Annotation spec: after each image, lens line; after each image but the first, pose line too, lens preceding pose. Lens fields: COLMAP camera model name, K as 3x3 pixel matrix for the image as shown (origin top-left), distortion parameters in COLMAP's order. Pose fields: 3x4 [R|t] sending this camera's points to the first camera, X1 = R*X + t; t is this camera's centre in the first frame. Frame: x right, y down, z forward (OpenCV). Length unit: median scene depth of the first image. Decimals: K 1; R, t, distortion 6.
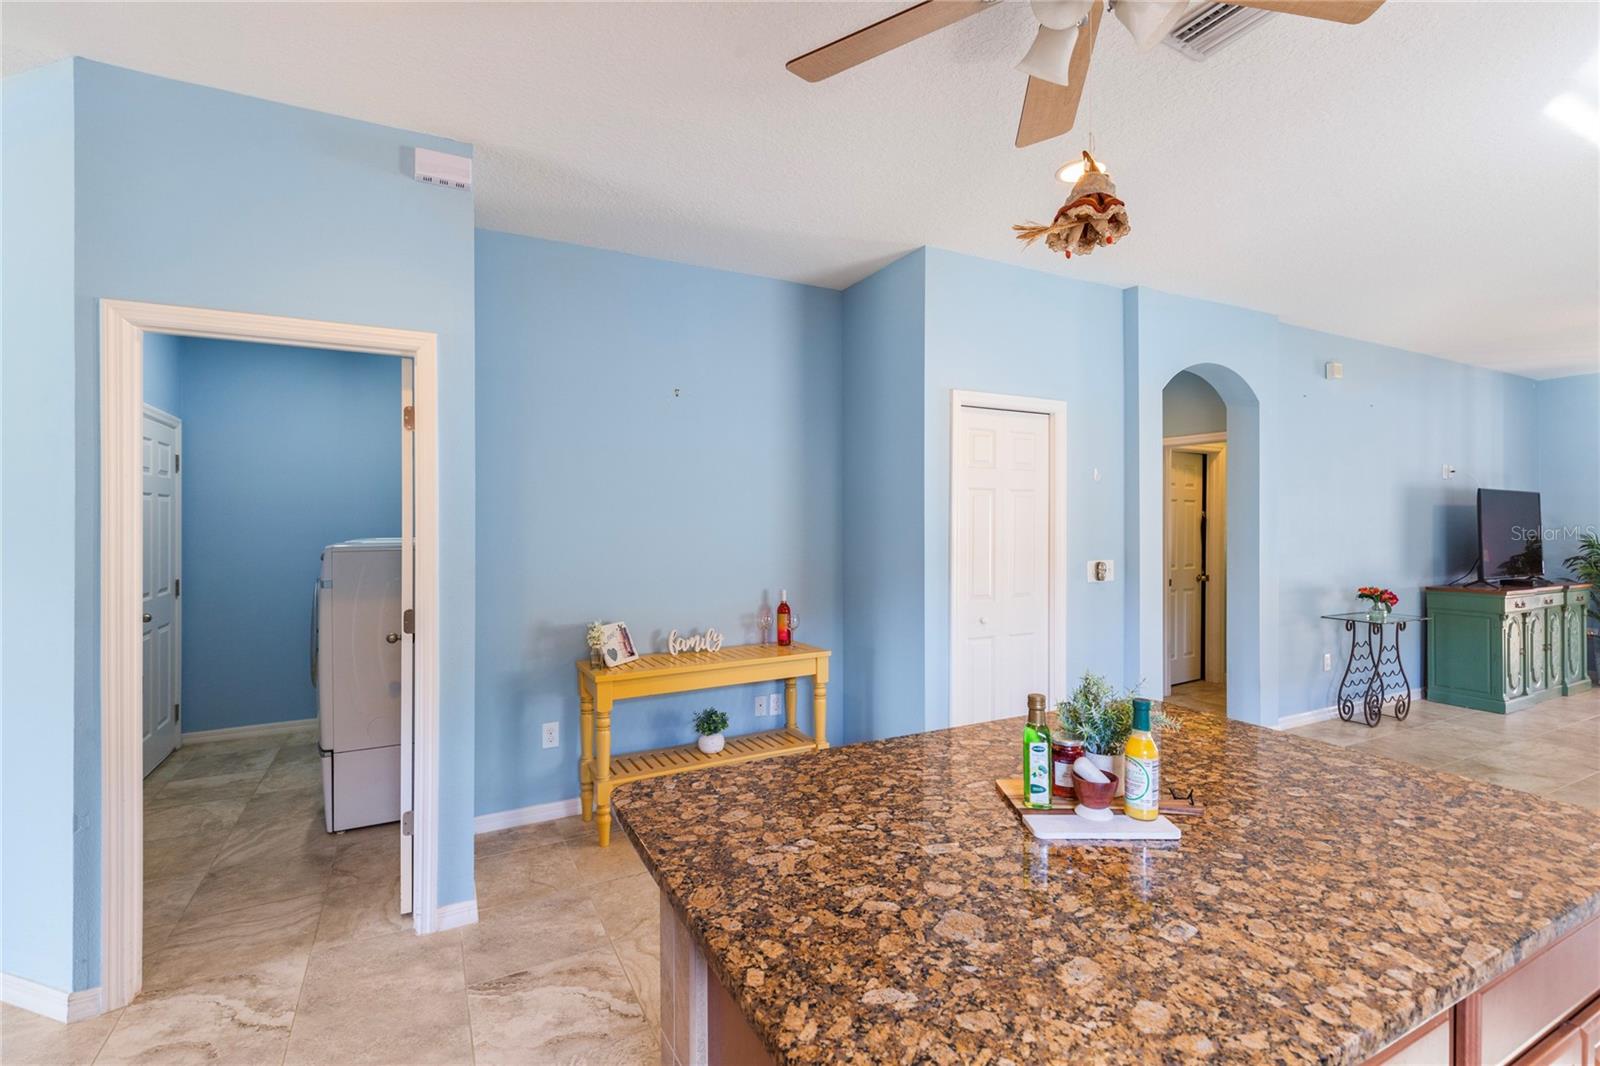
lens RADIAL K [[722.9, 0, 799.9], [0, 722.9, 503.9], [0, 0, 1]] dist [0.001589, 0.000290]
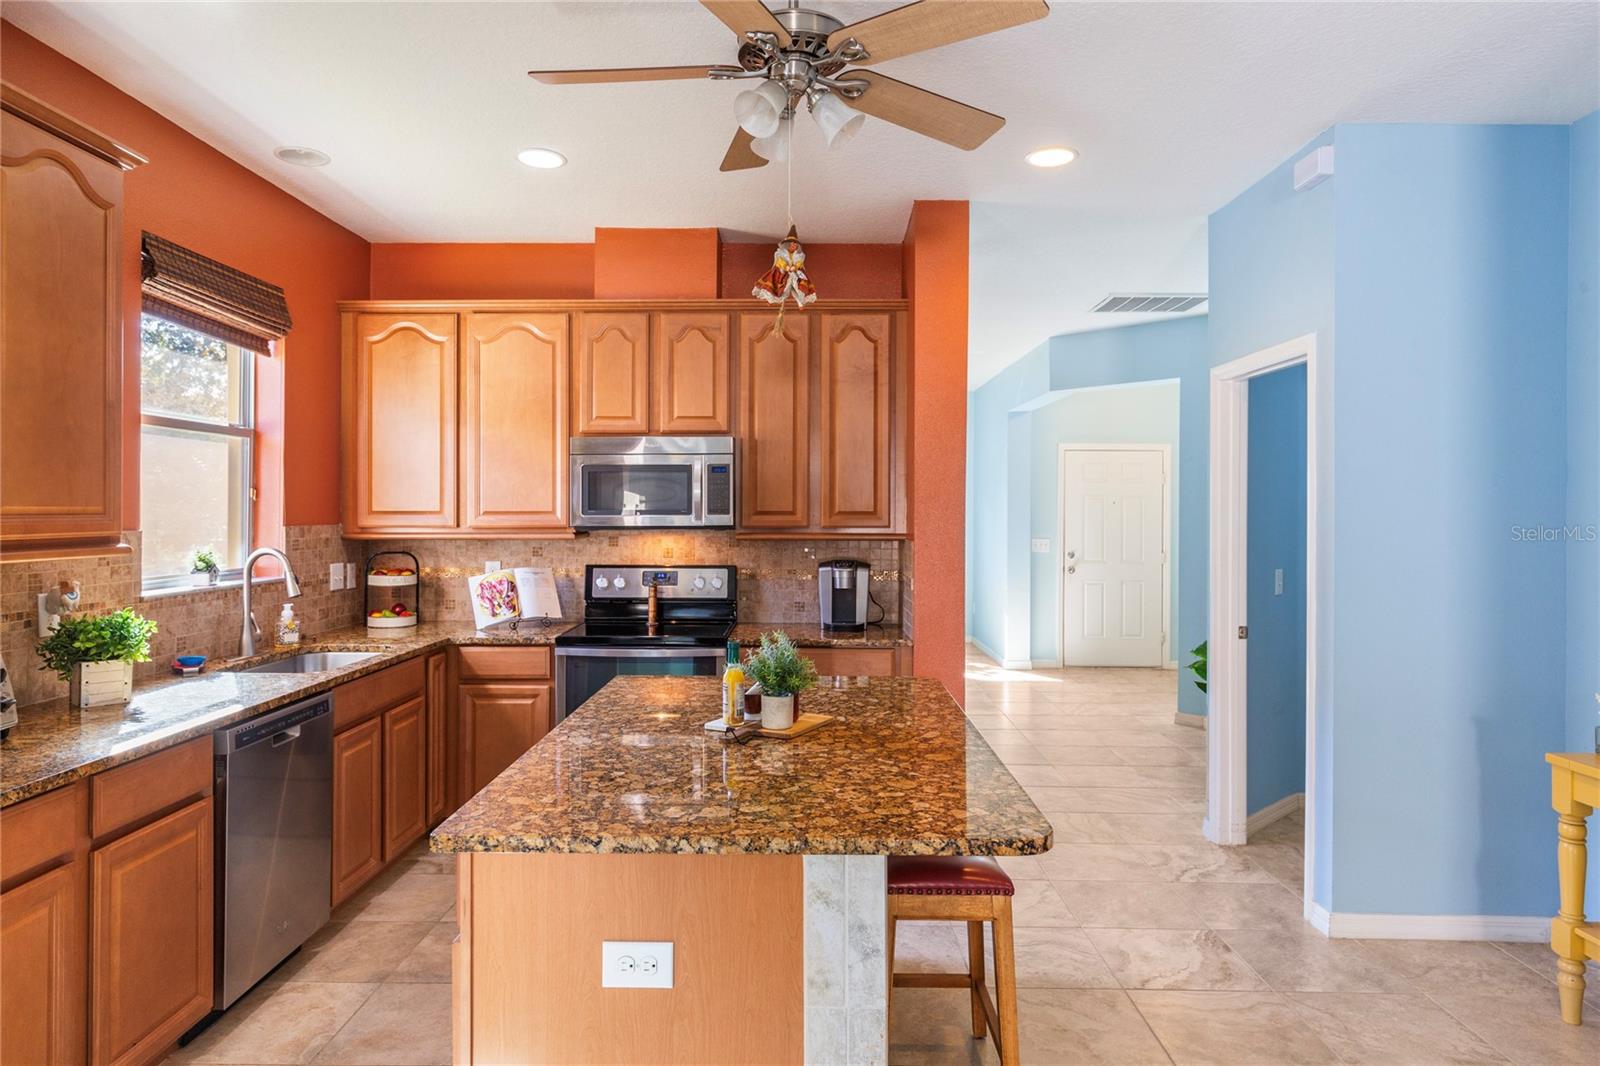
lens RADIAL K [[990.0, 0, 800.0], [0, 990.0, 533.0], [0, 0, 1]] dist [0.000219, 0.000124]
pose [[-0.472662, 0.016791, -0.881084, 2.016302], [0.003824, 0.999848, 0.017003, 0.021774], [0.881236, 0.004668, -0.472654, 1.933337]]
